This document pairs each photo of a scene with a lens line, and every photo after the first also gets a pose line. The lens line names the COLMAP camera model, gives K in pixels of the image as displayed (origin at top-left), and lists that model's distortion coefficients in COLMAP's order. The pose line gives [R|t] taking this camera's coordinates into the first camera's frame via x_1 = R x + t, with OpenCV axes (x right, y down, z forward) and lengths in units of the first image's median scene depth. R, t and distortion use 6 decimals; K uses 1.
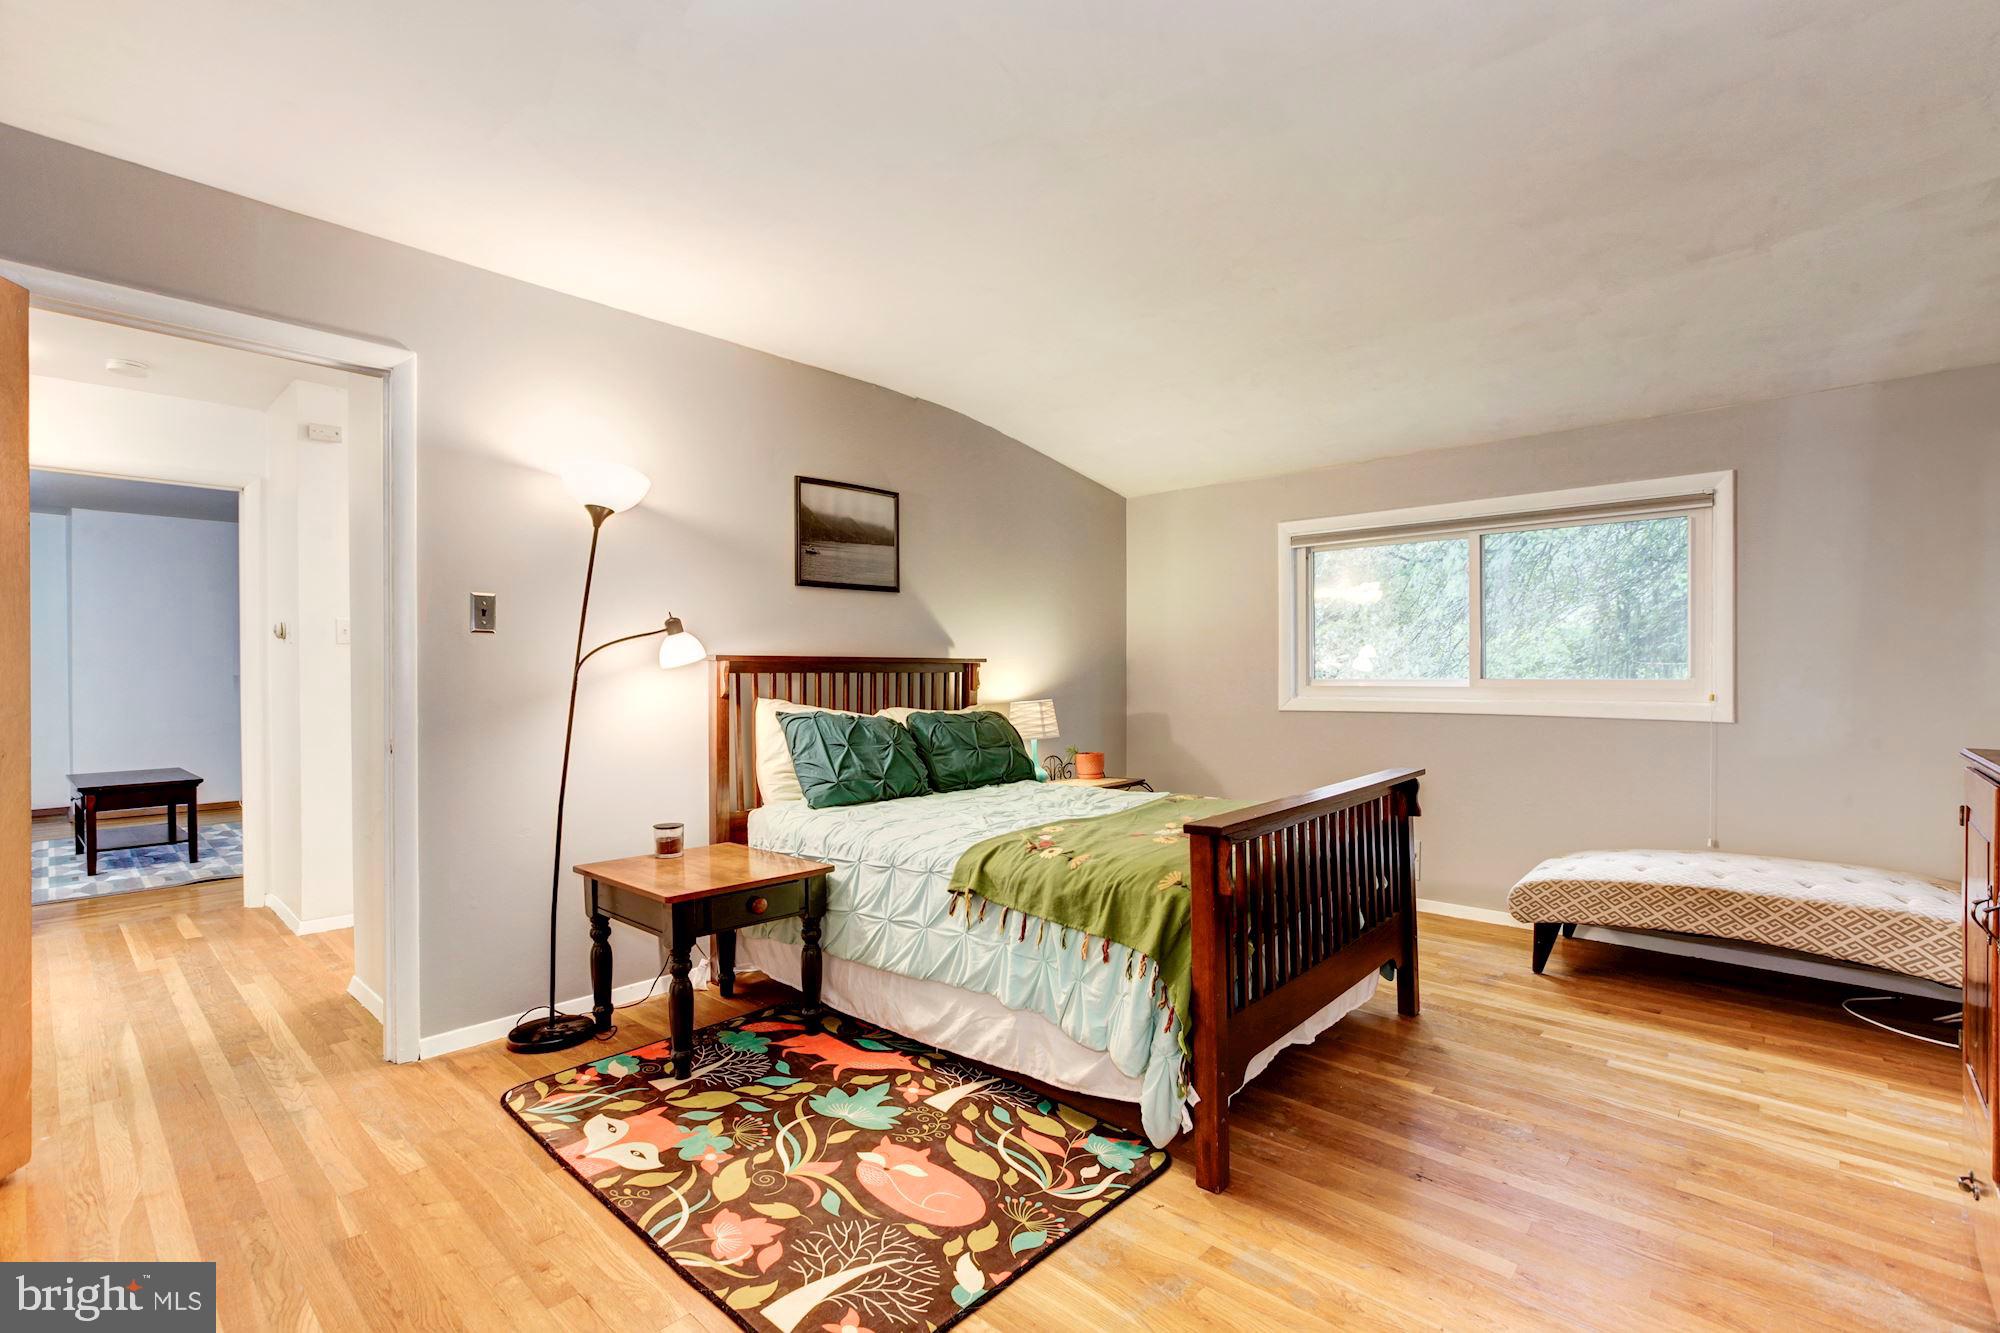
lens RADIAL K [[900.4, 0, 1024.1], [0, 900.4, 668.1], [0, 0, 1]] dist [-0.047163, 0.000150]
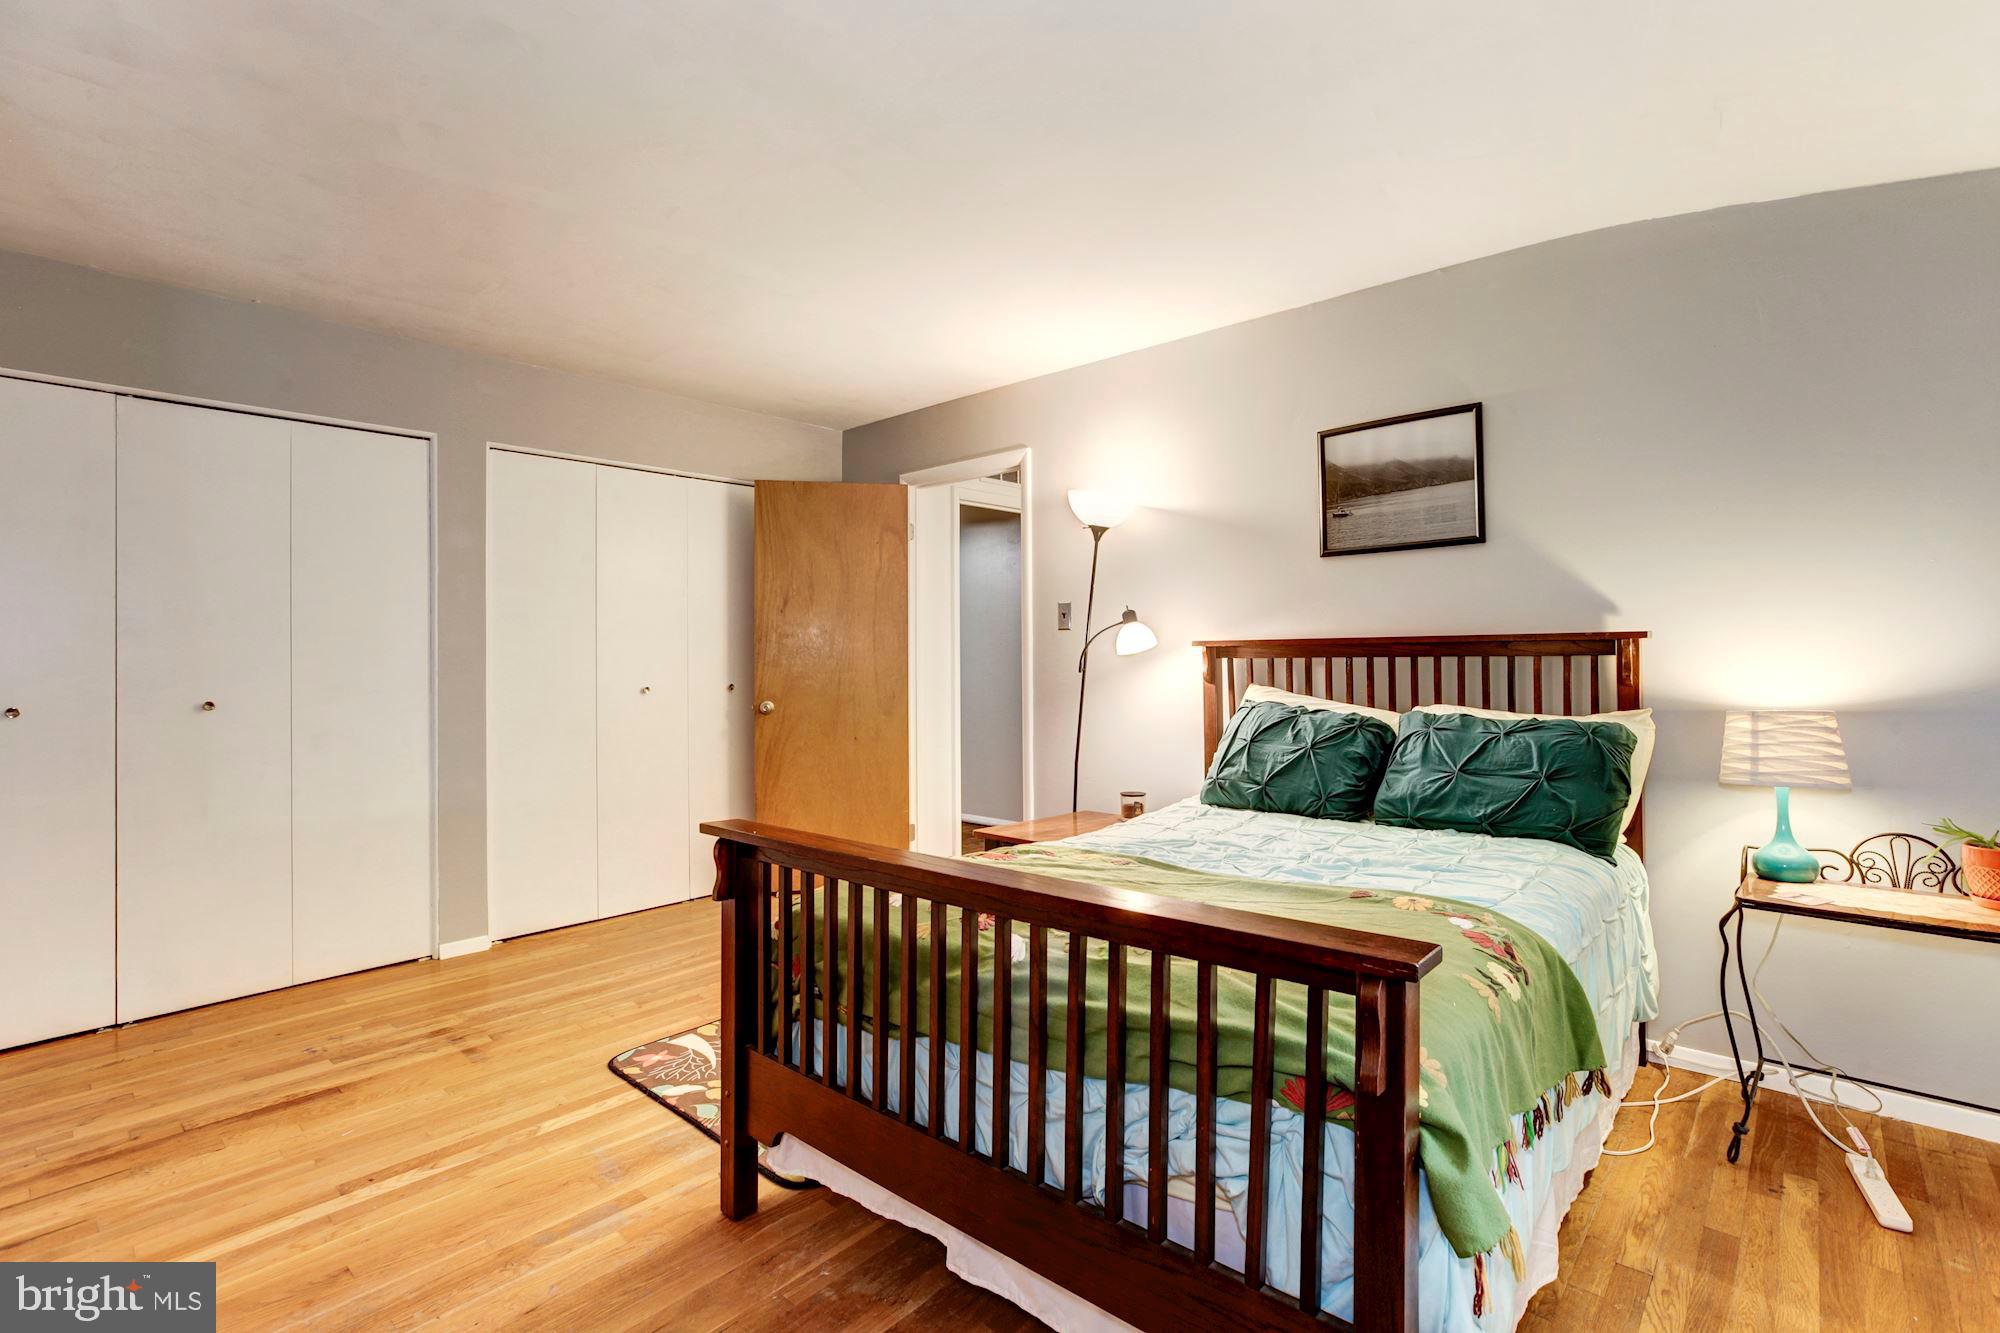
lens RADIAL K [[900.4, 0, 1024.1], [0, 900.4, 668.1], [0, 0, 1]] dist [-0.047163, 0.000150]
pose [[0.011885, 0.011232, -0.999866, 0.612240], [0.011323, 0.999871, 0.011367, 0.002162], [0.999865, -0.011457, 0.011756, 0.697156]]
